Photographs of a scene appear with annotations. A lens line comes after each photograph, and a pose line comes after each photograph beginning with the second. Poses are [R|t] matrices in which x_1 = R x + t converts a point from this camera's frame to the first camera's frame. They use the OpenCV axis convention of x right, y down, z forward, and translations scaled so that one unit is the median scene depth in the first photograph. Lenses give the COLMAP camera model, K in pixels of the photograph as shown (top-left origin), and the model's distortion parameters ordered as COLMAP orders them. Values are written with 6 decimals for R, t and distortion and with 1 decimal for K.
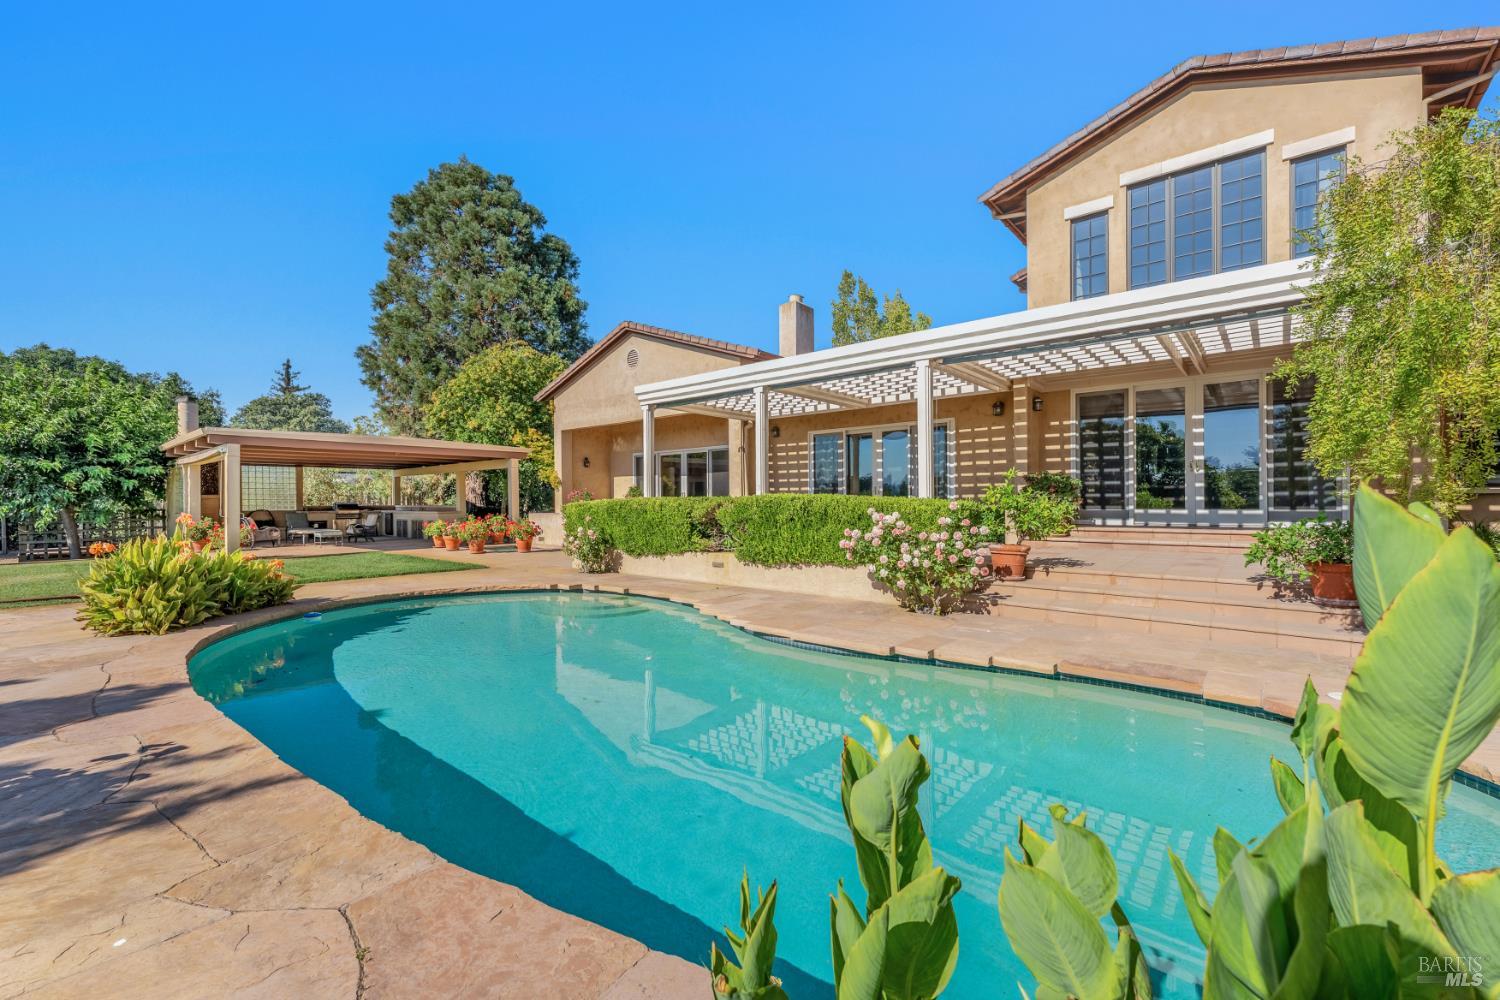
lens RADIAL K [[609.8, 0, 751.4], [0, 609.8, 502.3], [0, 0, 1]] dist [-0.001991, 0.000175]
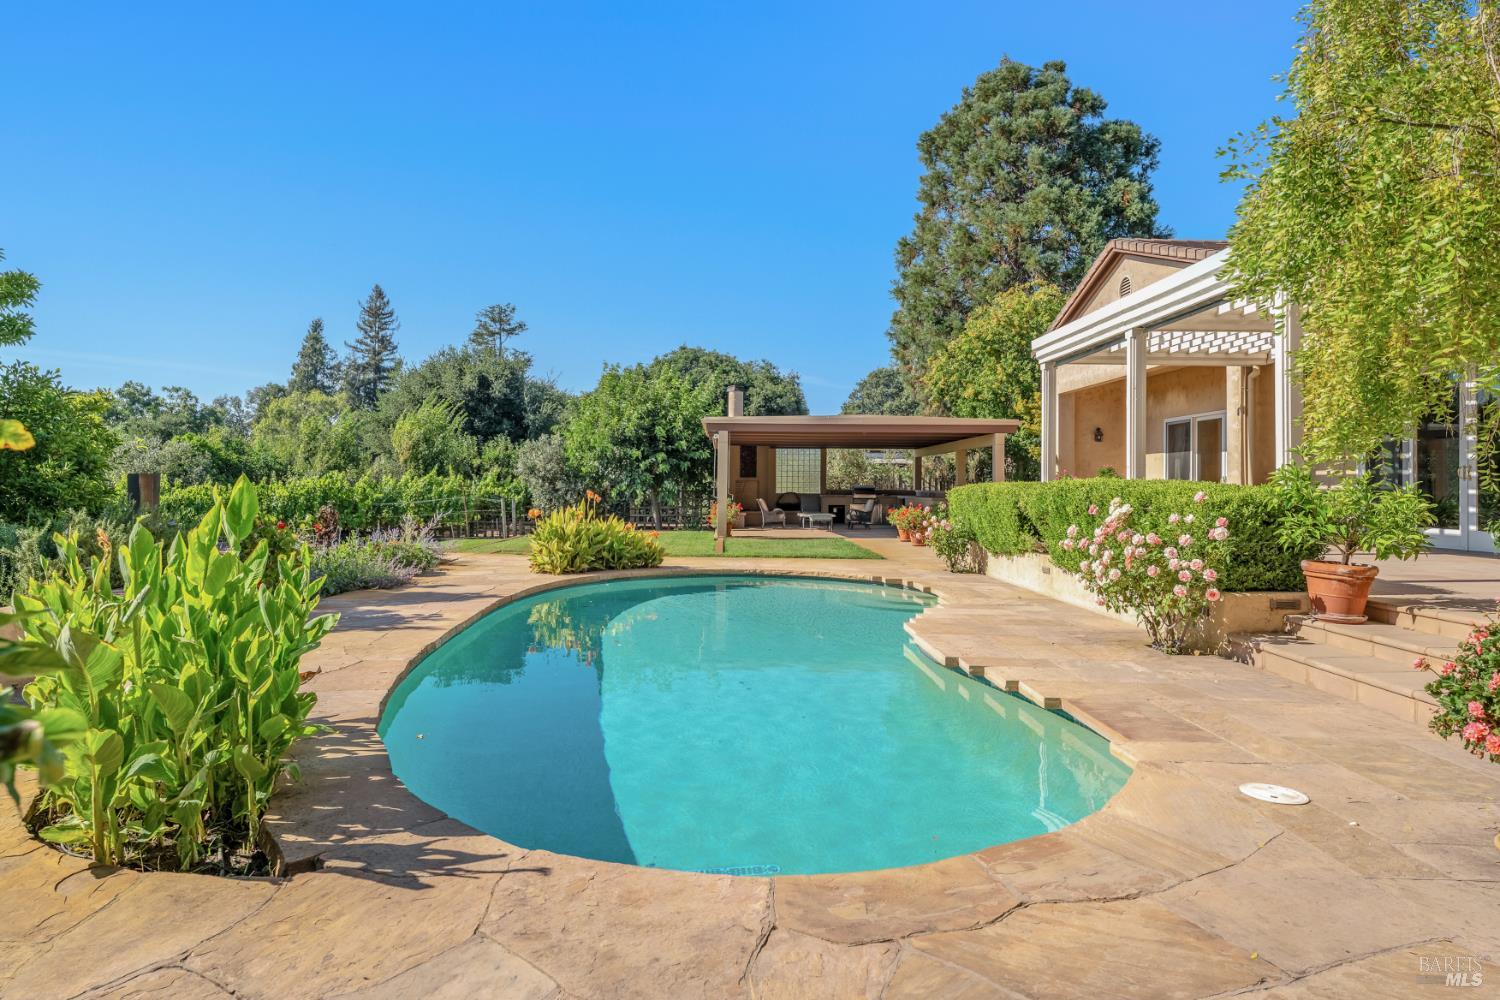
lens RADIAL K [[865.9, 0, 750.8], [0, 865.9, 492.5], [0, 0, 1]] dist [-0.029855, 0.000316]
pose [[0.669704, 0.017139, -0.742431, 0.197424], [-0.014371, 0.999846, 0.010119, -0.000684], [0.742489, 0.003893, 0.669846, -0.003314]]
